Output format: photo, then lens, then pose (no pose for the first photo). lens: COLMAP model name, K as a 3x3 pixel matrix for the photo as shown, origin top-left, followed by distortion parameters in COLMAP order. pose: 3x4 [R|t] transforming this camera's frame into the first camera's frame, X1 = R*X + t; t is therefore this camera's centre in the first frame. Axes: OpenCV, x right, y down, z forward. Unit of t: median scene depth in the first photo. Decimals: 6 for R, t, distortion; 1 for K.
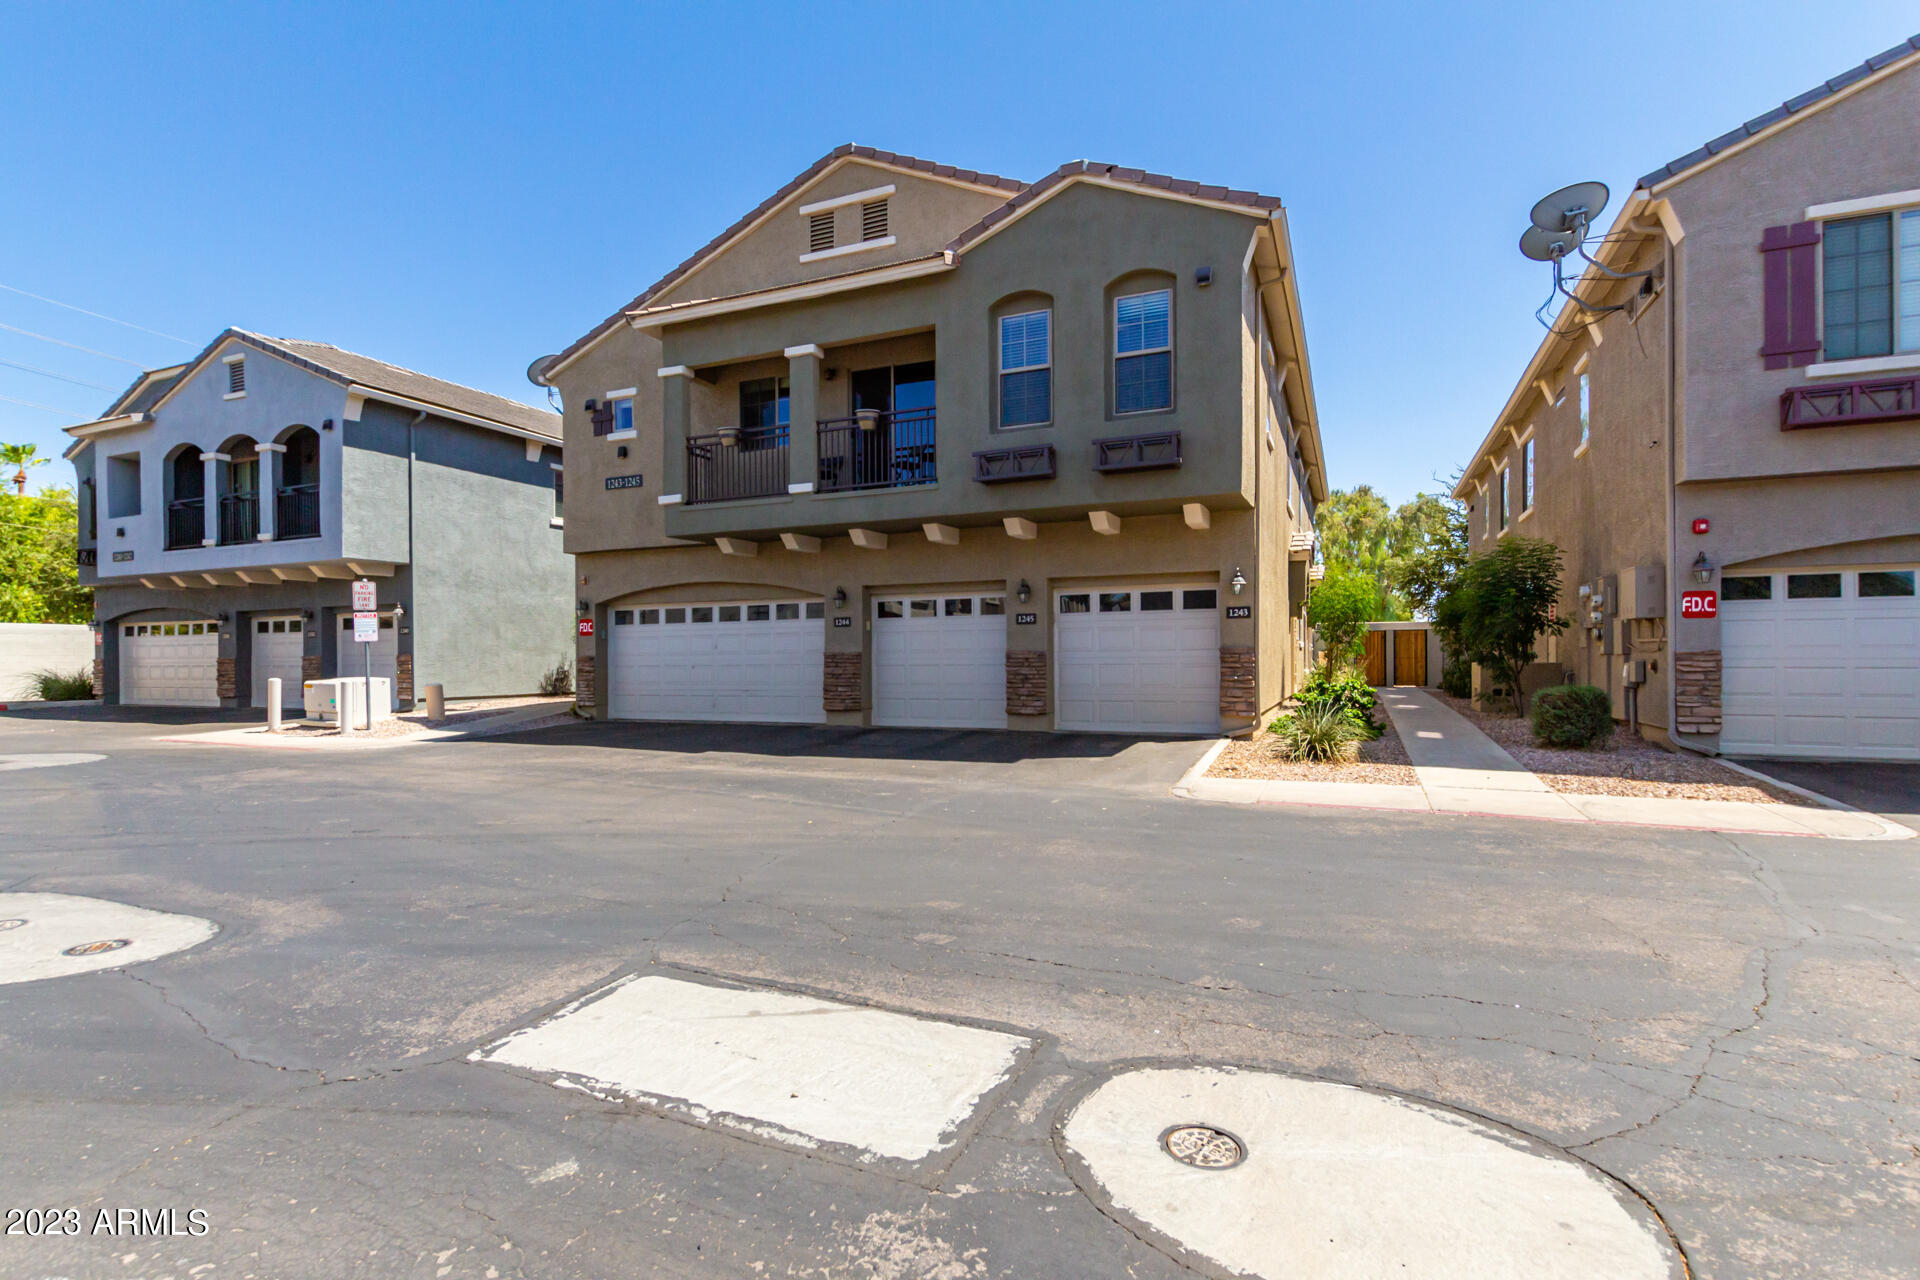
lens RADIAL K [[887.4, 0, 955.2], [0, 887.4, 649.5], [0, 0, 1]] dist [0.011333, -0.006936]
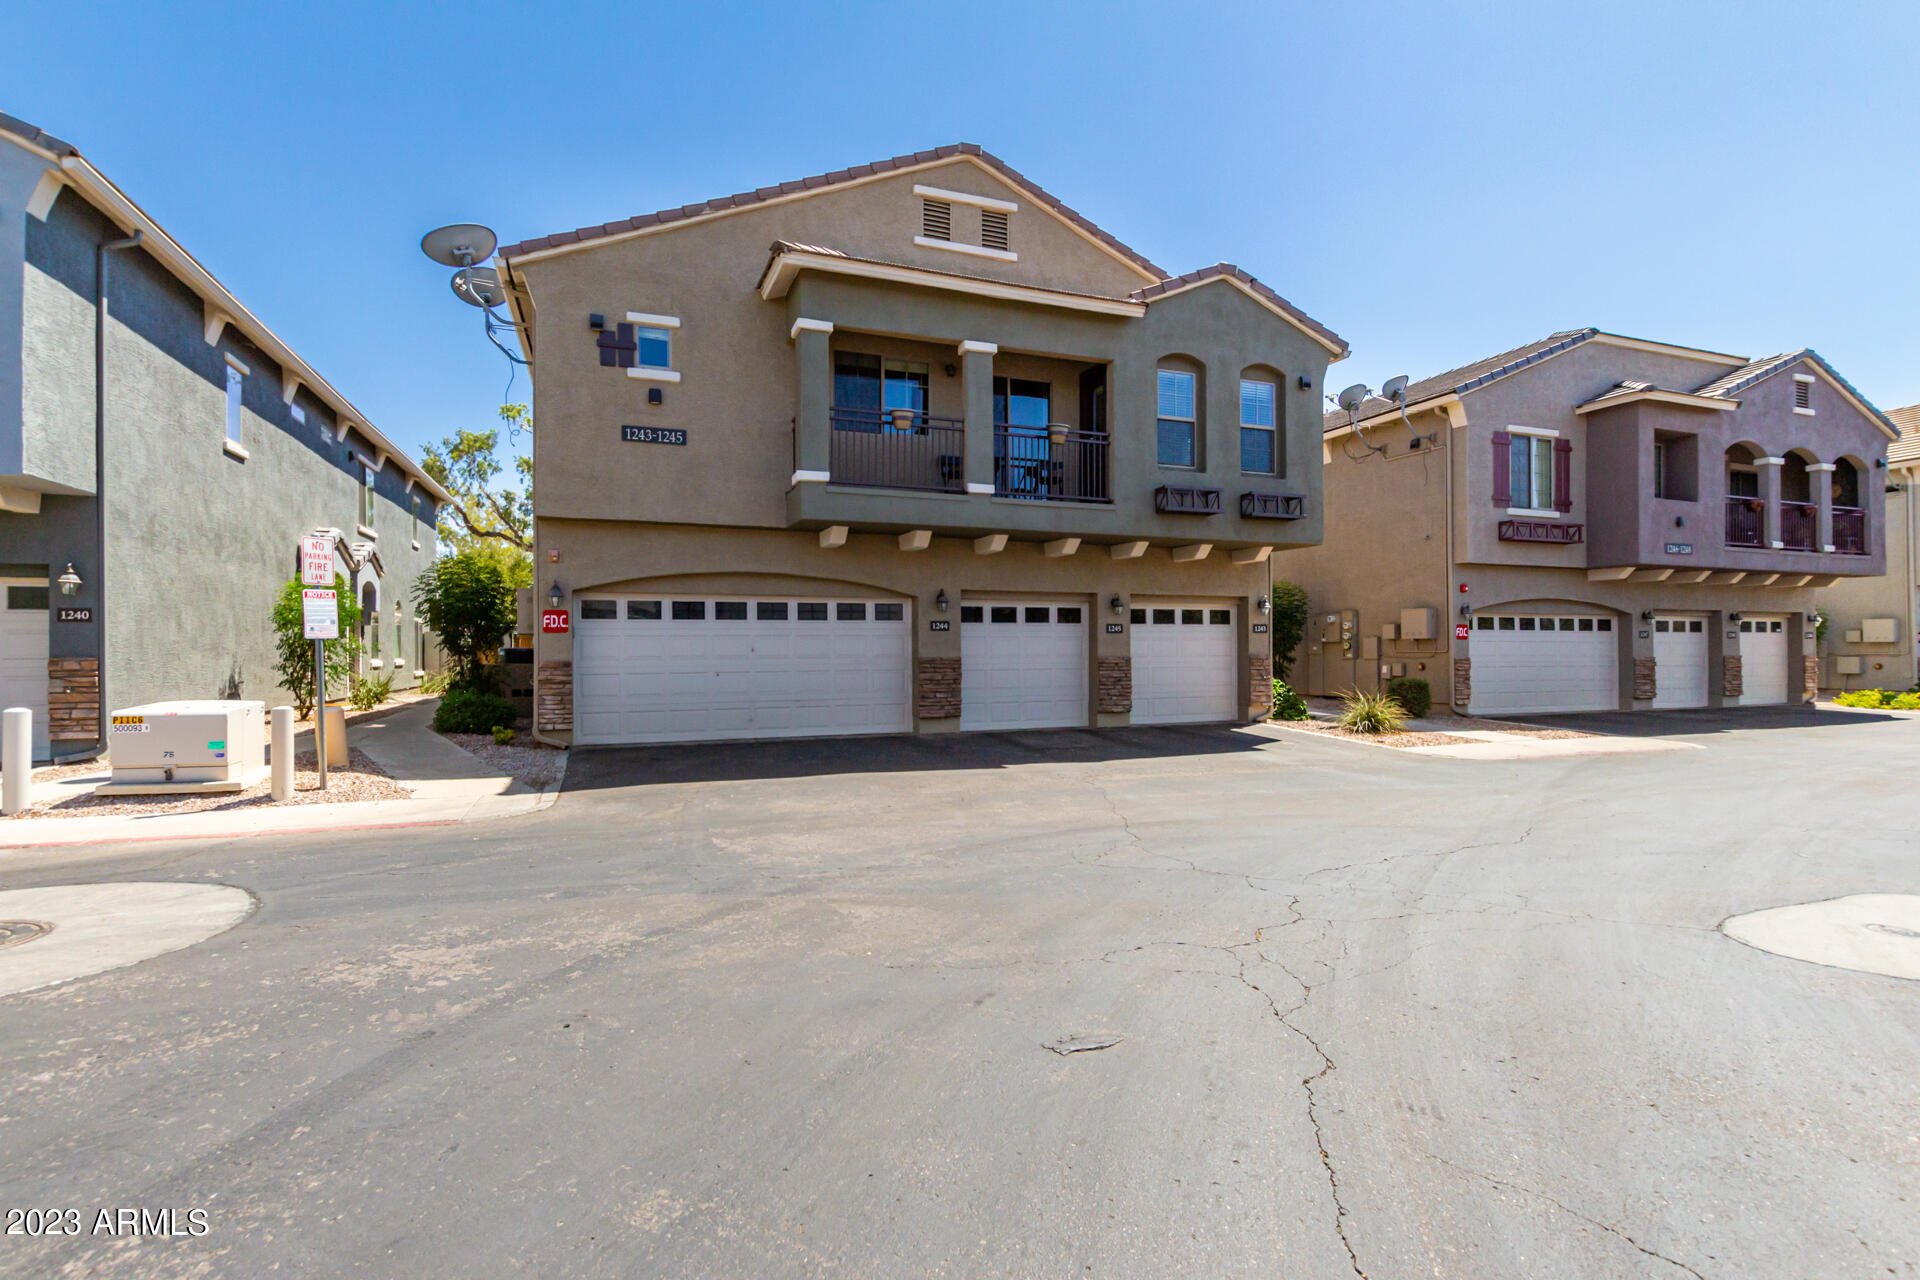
lens RADIAL K [[919.1, 0, 954.5], [0, 919.1, 656.9], [0, 0, 1]] dist [0.014773, -0.008616]
pose [[0.717155, 0.006743, 0.696881, -0.824675], [-0.003872, 0.999976, -0.005692, 0.008832], [-0.696903, 0.001384, 0.717164, 0.271657]]
